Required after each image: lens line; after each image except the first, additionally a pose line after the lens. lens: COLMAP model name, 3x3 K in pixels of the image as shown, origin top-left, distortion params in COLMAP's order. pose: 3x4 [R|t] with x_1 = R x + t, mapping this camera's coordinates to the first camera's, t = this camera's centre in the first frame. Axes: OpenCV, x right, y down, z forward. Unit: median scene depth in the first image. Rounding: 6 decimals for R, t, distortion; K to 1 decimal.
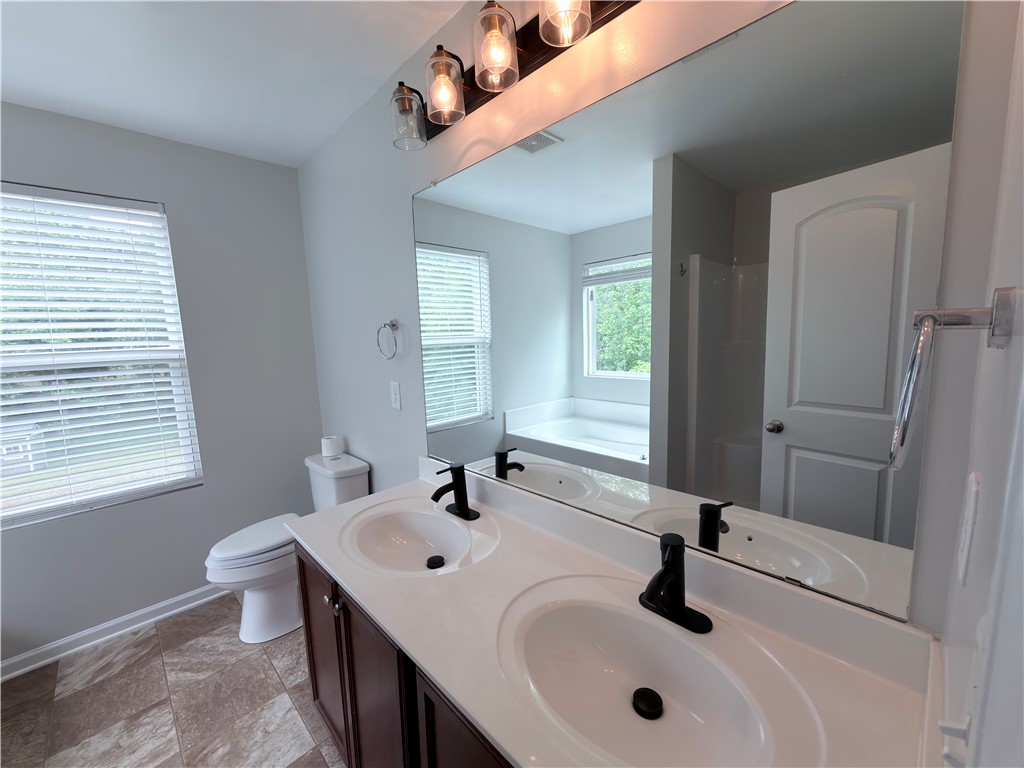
lens RADIAL K [[408.0, 0, 512.0], [0, 408.0, 384.0], [0, 0, 1]] dist [0.000363, 0.000287]
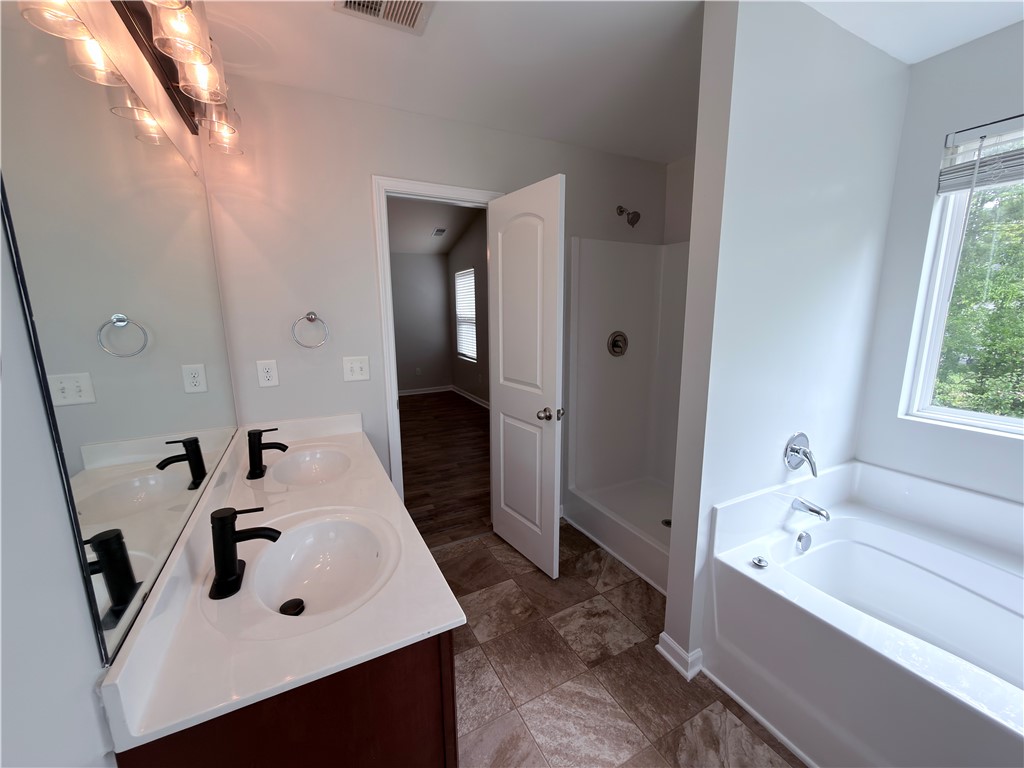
lens RADIAL K [[408.0, 0, 512.0], [0, 408.0, 384.0], [0, 0, 1]] dist [0.000363, 0.000287]
pose [[-0.955330, -0.013219, 0.295245, -0.935945], [0.071077, 0.959402, 0.272940, -0.179521], [-0.286867, 0.281733, -0.915606, 1.753869]]
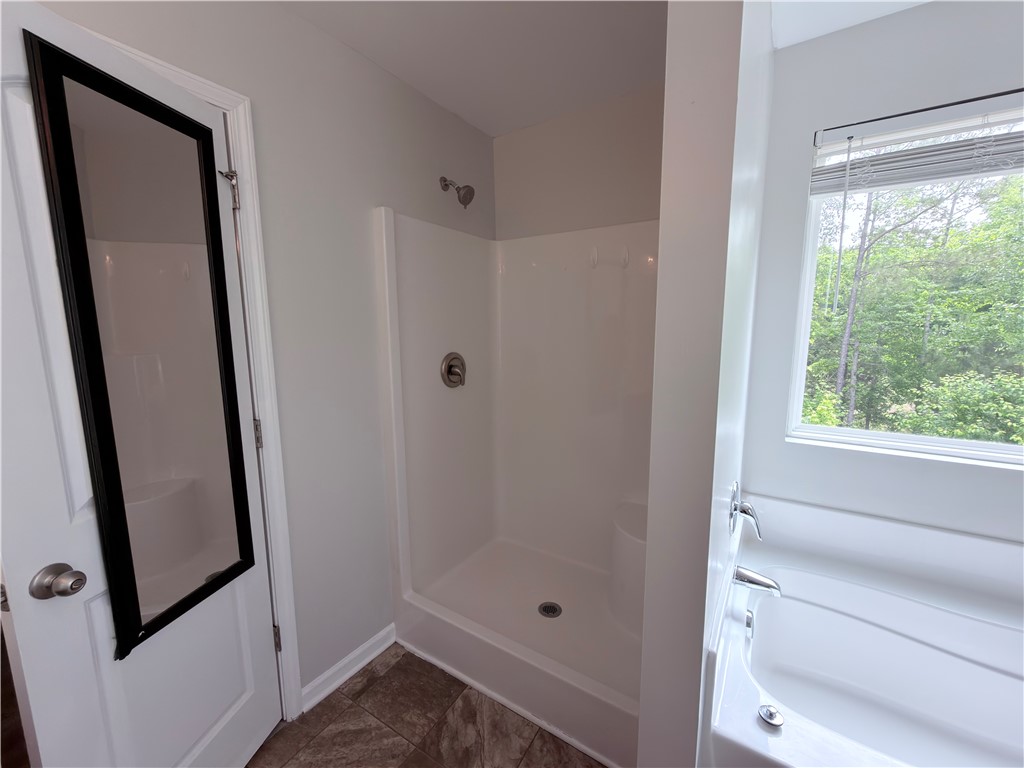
lens RADIAL K [[408.0, 0, 512.0], [0, 408.0, 384.0], [0, 0, 1]] dist [0.000363, 0.000287]
pose [[-0.973916, 0.069441, -0.216022, -0.757945], [0.011968, 0.966417, 0.256701, -0.115559], [0.226593, 0.247420, -0.942040, 1.226109]]
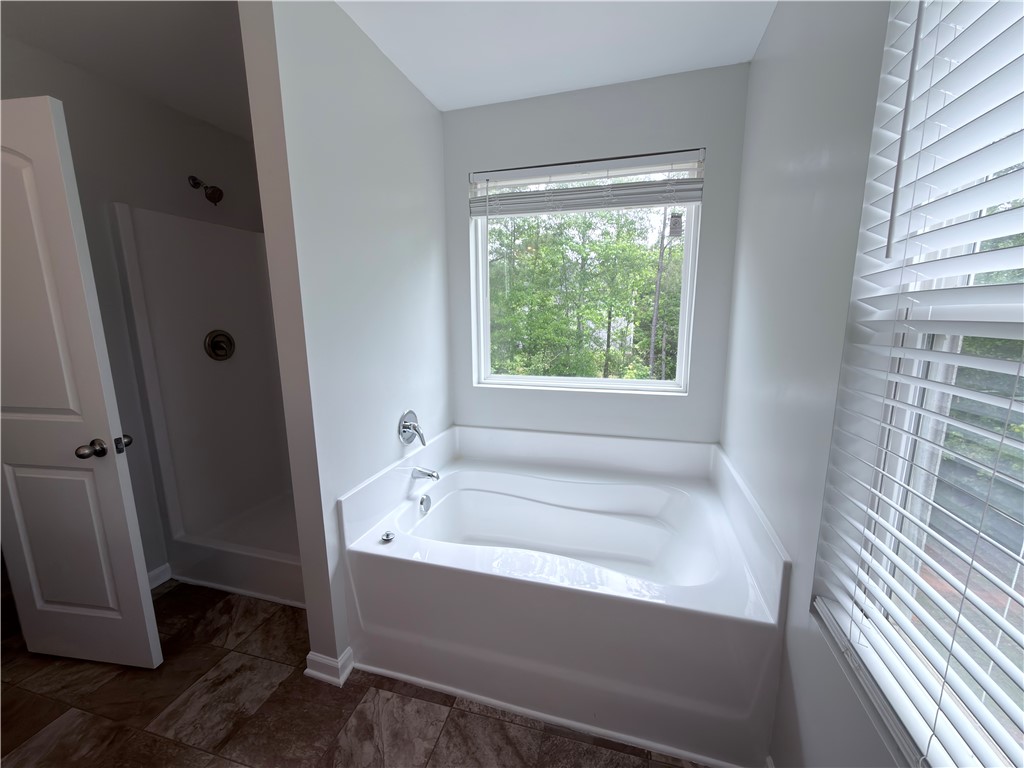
lens RADIAL K [[408.0, 0, 512.0], [0, 408.0, 384.0], [0, 0, 1]] dist [0.000363, 0.000287]
pose [[-0.869358, 0.126334, -0.477762, -1.038175], [-0.018633, 0.957704, 0.287151, -0.140818], [0.493832, 0.258539, -0.830233, 1.728019]]
